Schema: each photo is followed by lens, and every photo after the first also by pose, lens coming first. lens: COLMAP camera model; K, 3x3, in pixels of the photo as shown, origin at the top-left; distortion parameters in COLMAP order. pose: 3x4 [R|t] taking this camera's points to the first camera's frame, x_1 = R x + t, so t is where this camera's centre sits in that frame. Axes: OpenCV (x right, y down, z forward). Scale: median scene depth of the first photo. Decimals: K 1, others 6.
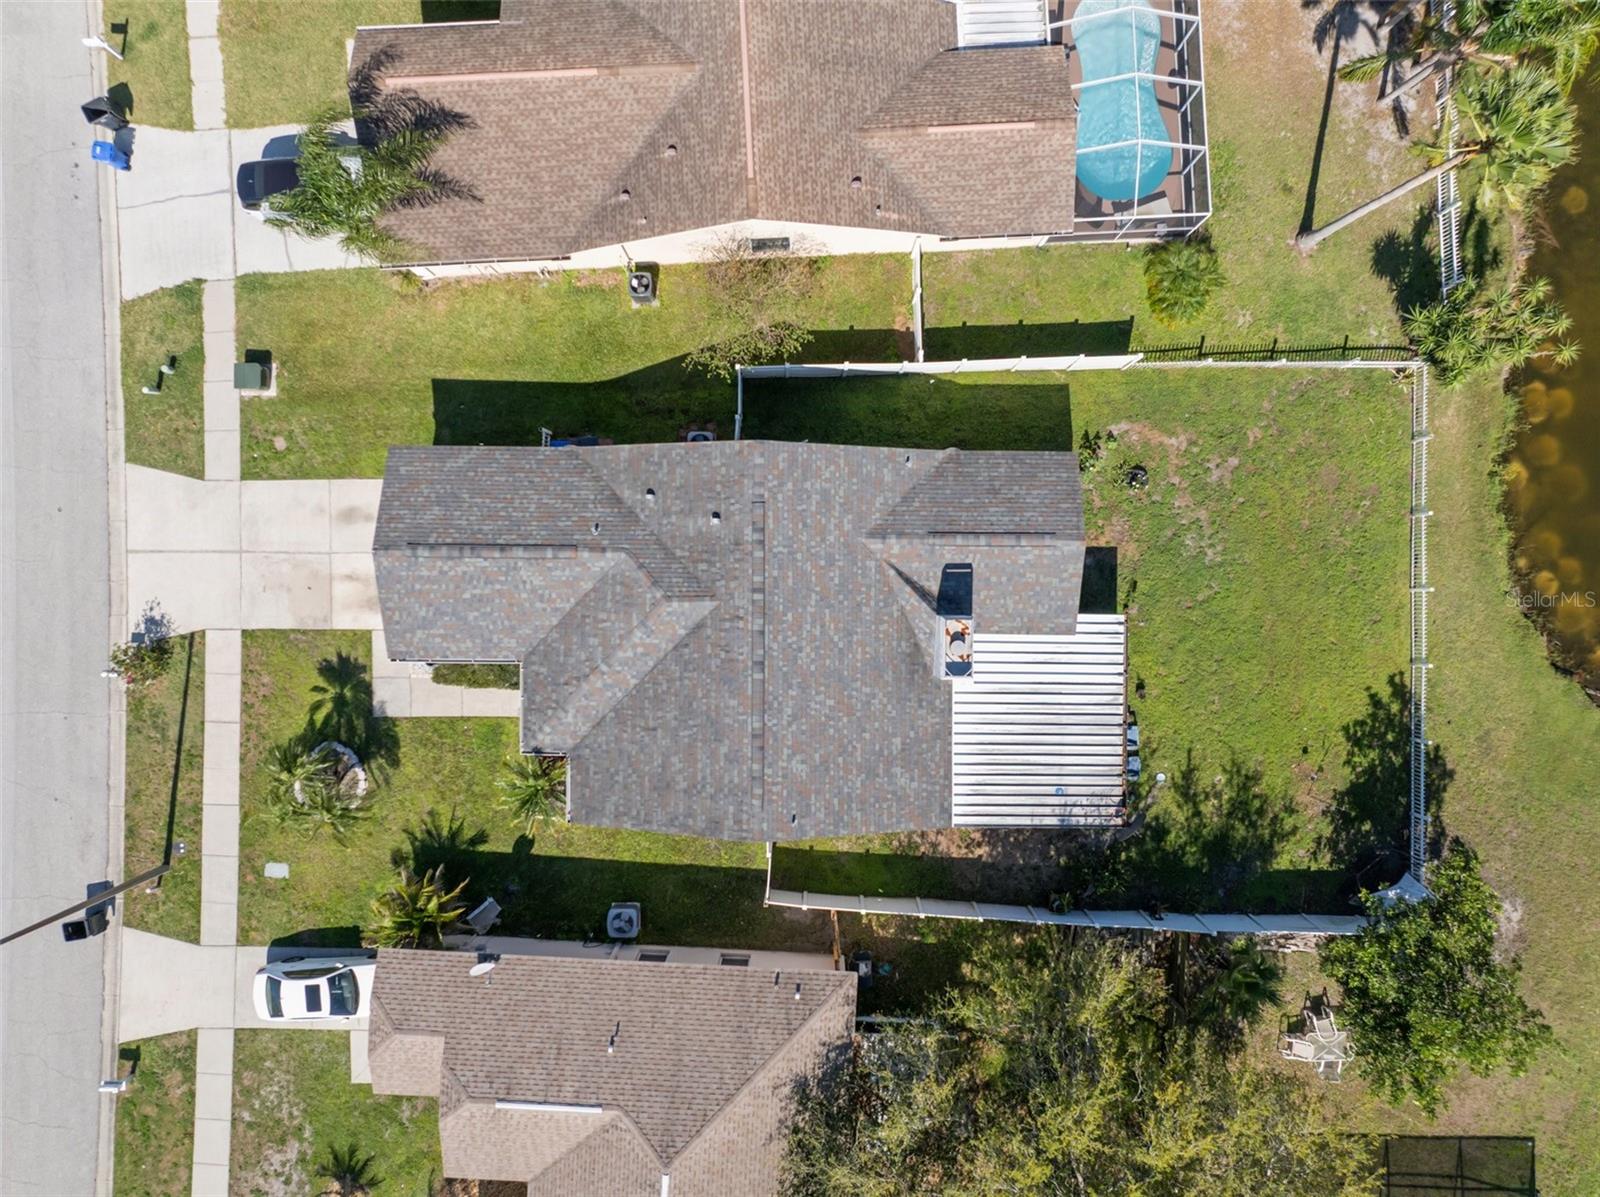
lens RADIAL K [[1146.6, 0, 802.2], [0, 1146.6, 592.0], [0, 0, 1]] dist [-0.027467, 0.017334]
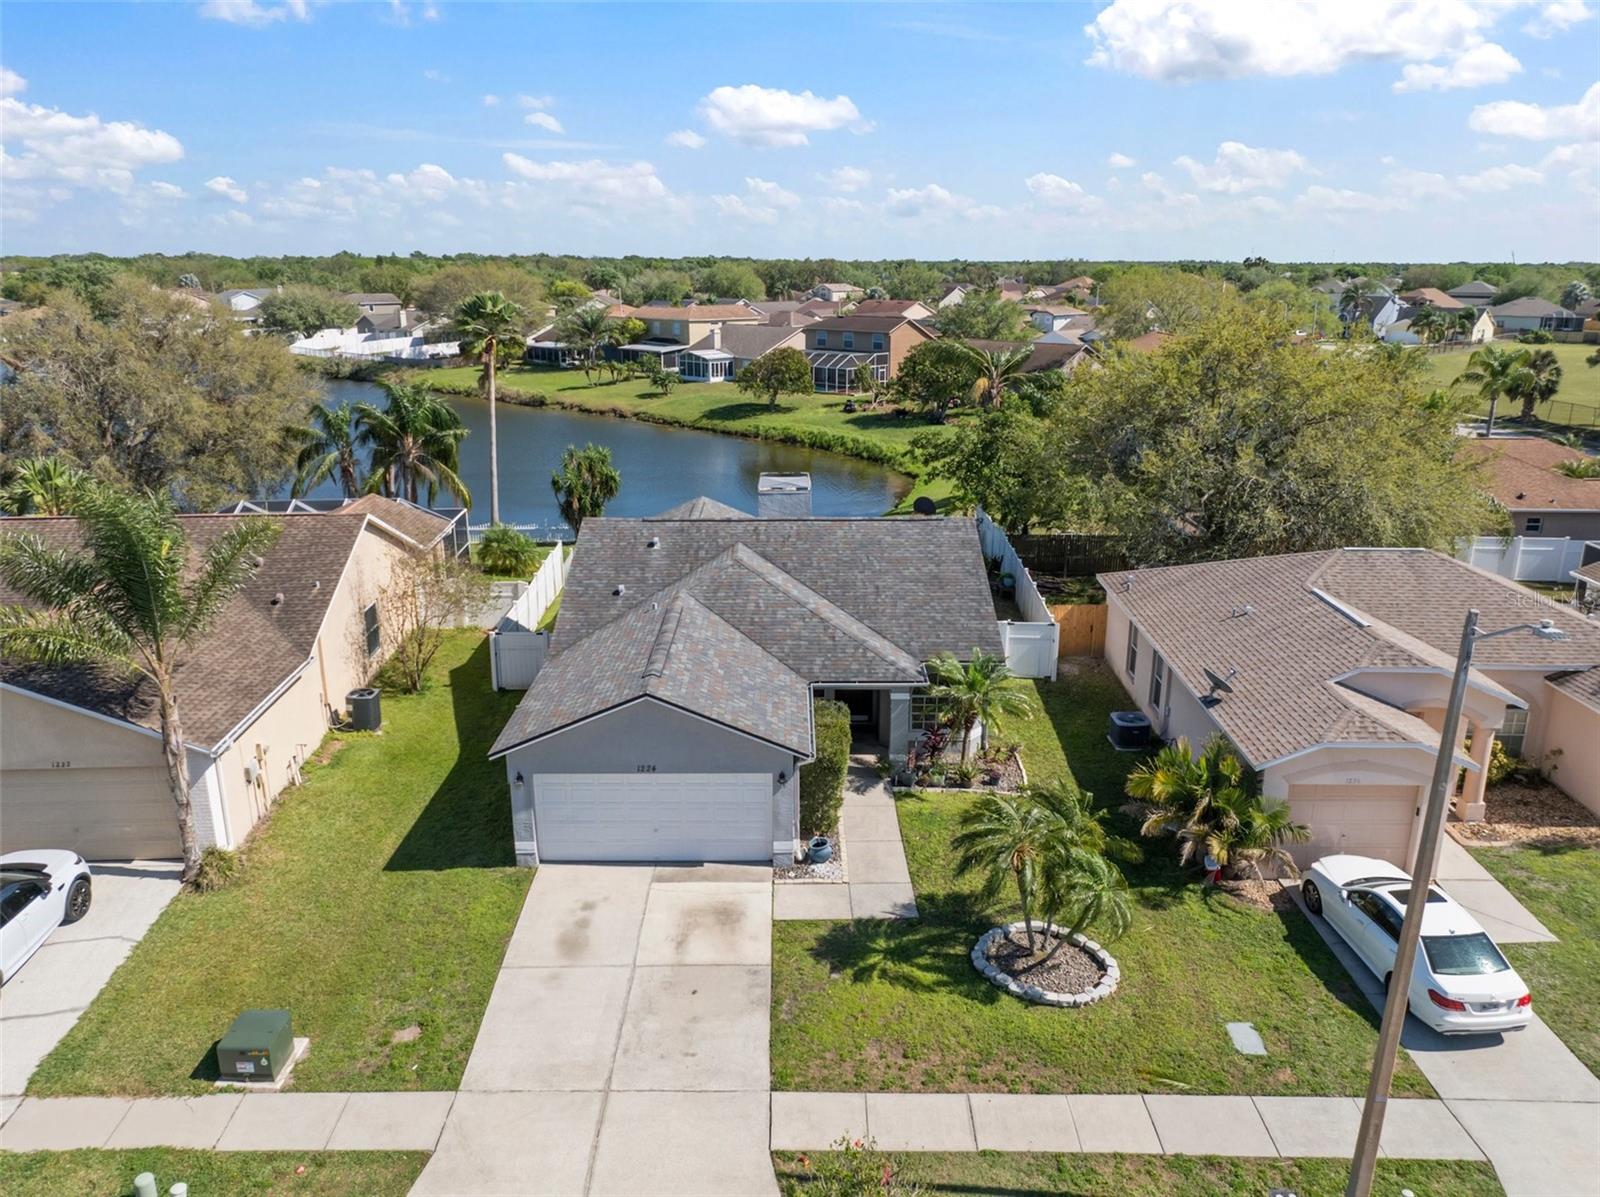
lens RADIAL K [[1146.6, 0, 792.7], [0, 1146.6, 612.7], [0, 0, 1]] dist [-0.027467, 0.017334]
pose [[-0.009937, -0.275340, 0.961295, -0.913092], [0.999934, -0.008290, 0.007962, 0.040685], [0.005777, 0.961311, 0.275404, 0.690643]]
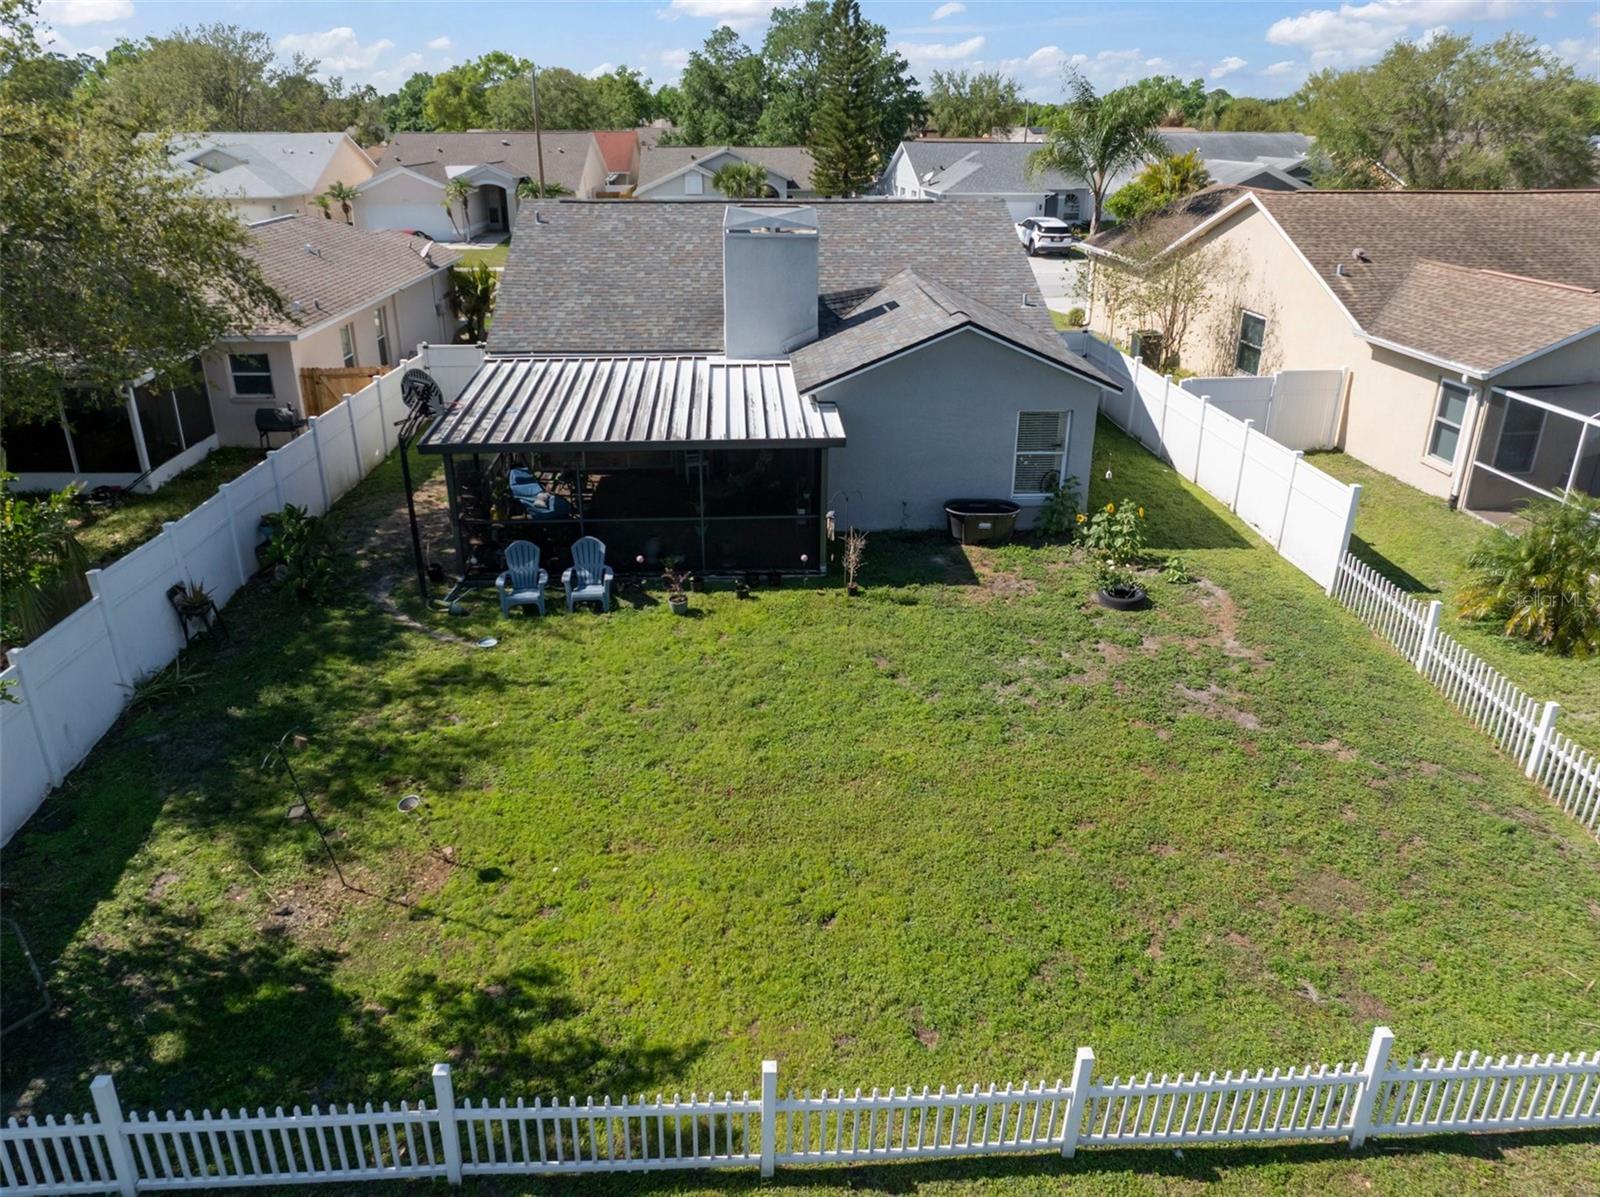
lens RADIAL K [[1146.6, 0, 812.5], [0, 1146.6, 604.3], [0, 0, 1]] dist [-0.027467, 0.017334]
pose [[0.080786, 0.383317, -0.920077, 0.731124], [-0.996721, 0.026846, -0.076331, 0.071135], [-0.004558, 0.923227, 0.384228, 0.813543]]
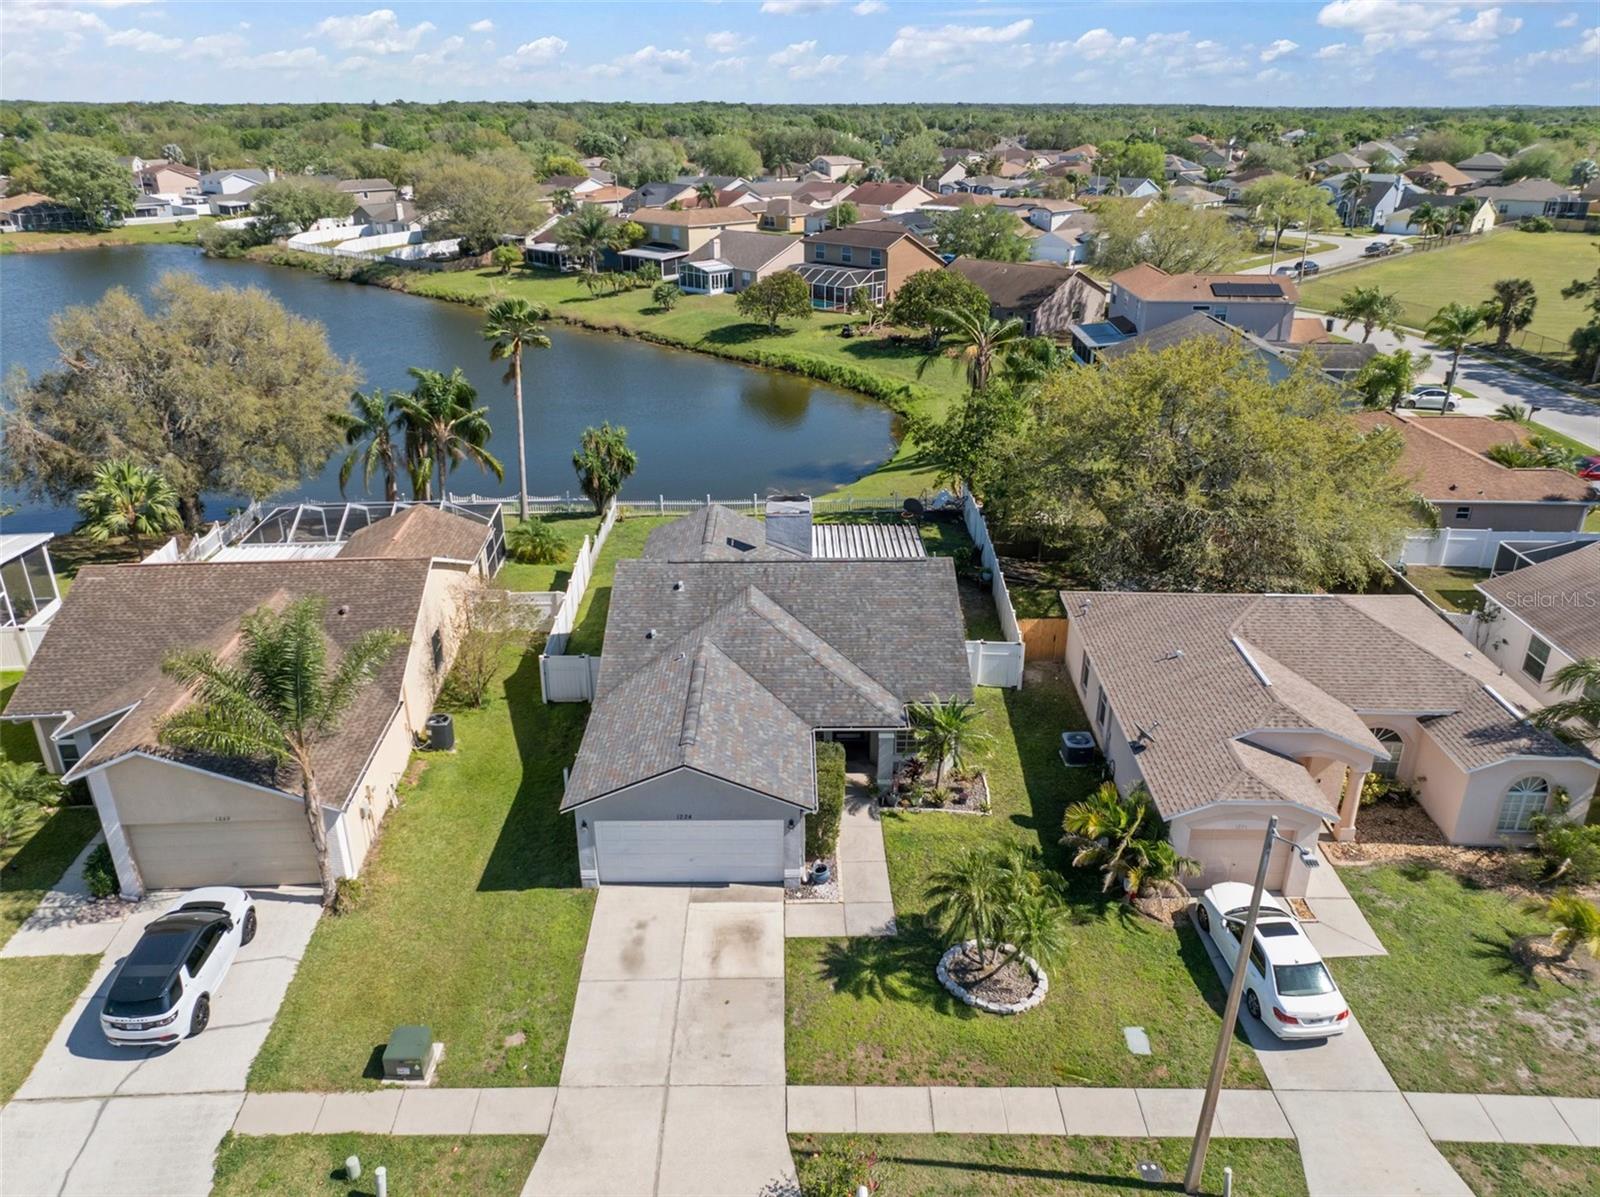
lens RADIAL K [[1146.6, 0, 791.7], [0, 1146.6, 613.4], [0, 0, 1]] dist [-0.027467, 0.017334]
pose [[-0.012104, -0.394203, 0.918944, -1.008232], [0.999899, -0.011656, 0.008170, 0.034555], [0.007491, 0.918950, 0.394304, 0.501791]]
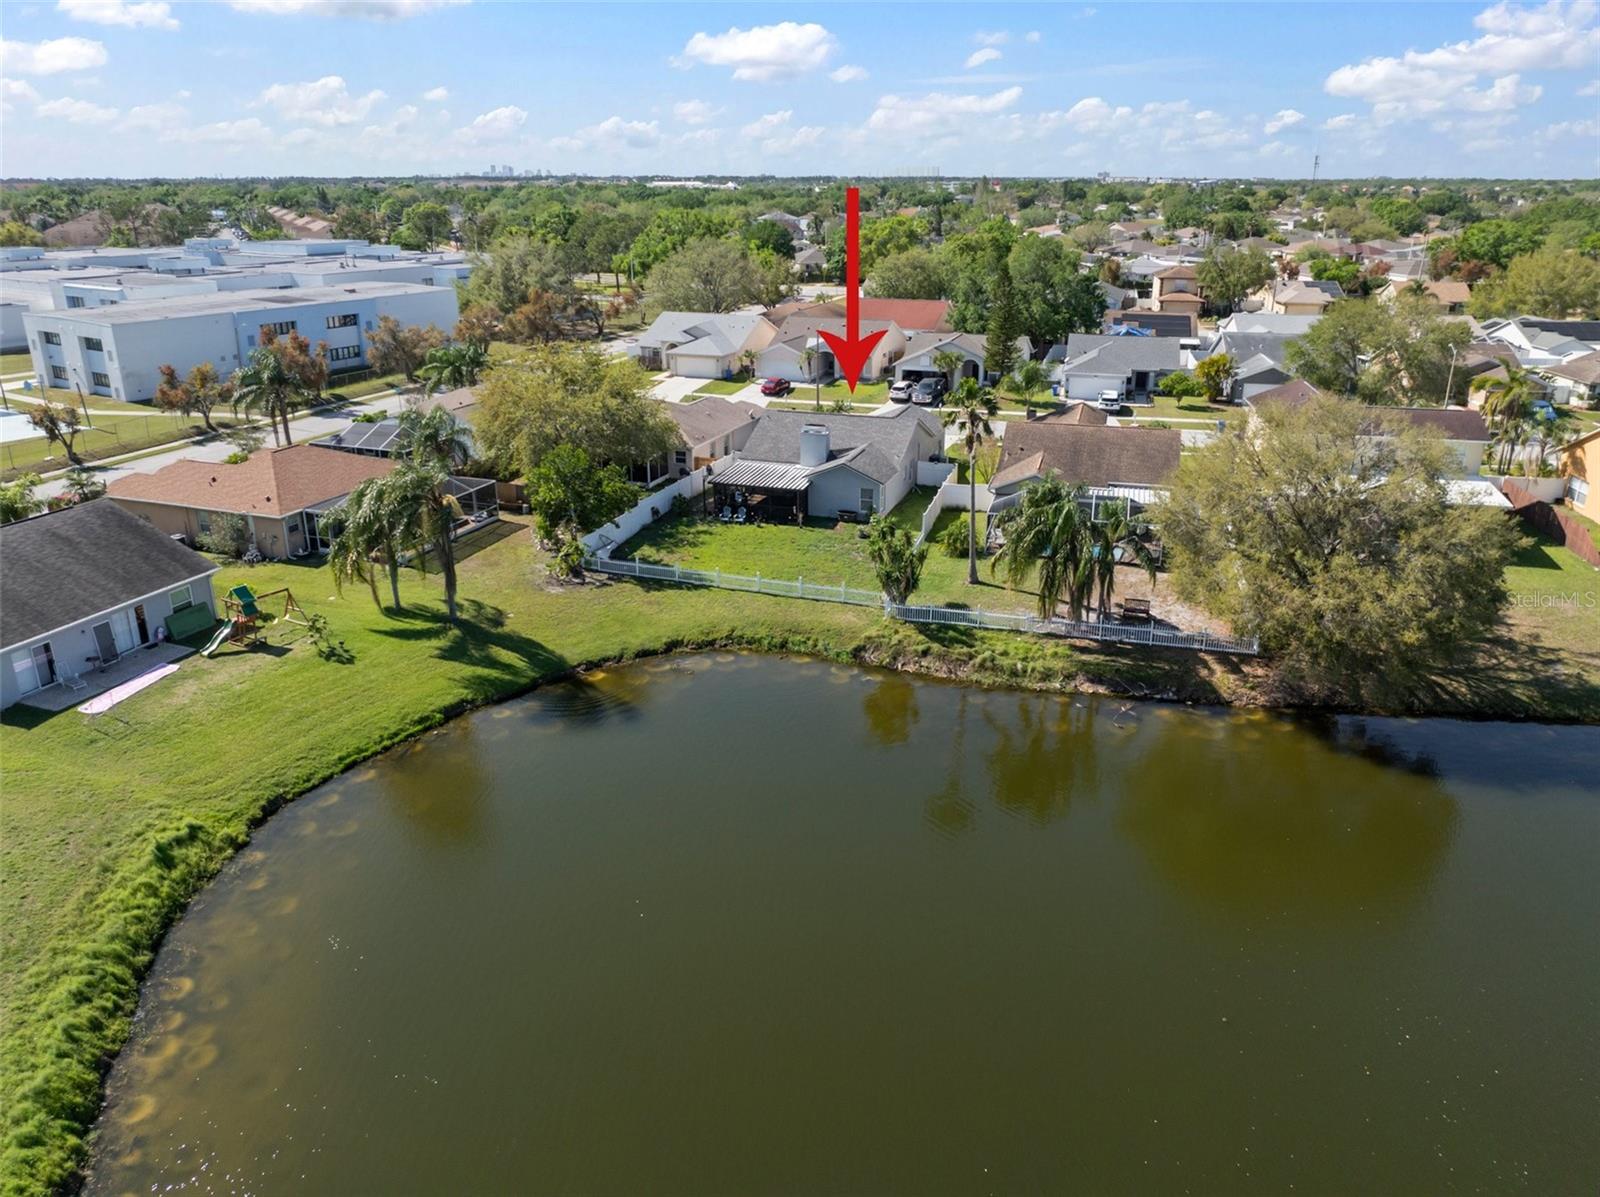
lens RADIAL K [[1146.6, 0, 807.8], [0, 1146.6, 614.2], [0, 0, 1]] dist [-0.027467, 0.017334]
pose [[-0.299994, 0.324708, -0.896977, 2.100290], [-0.953912, -0.109451, 0.279415, -0.564997], [-0.007446, 0.939460, 0.342578, 0.459529]]
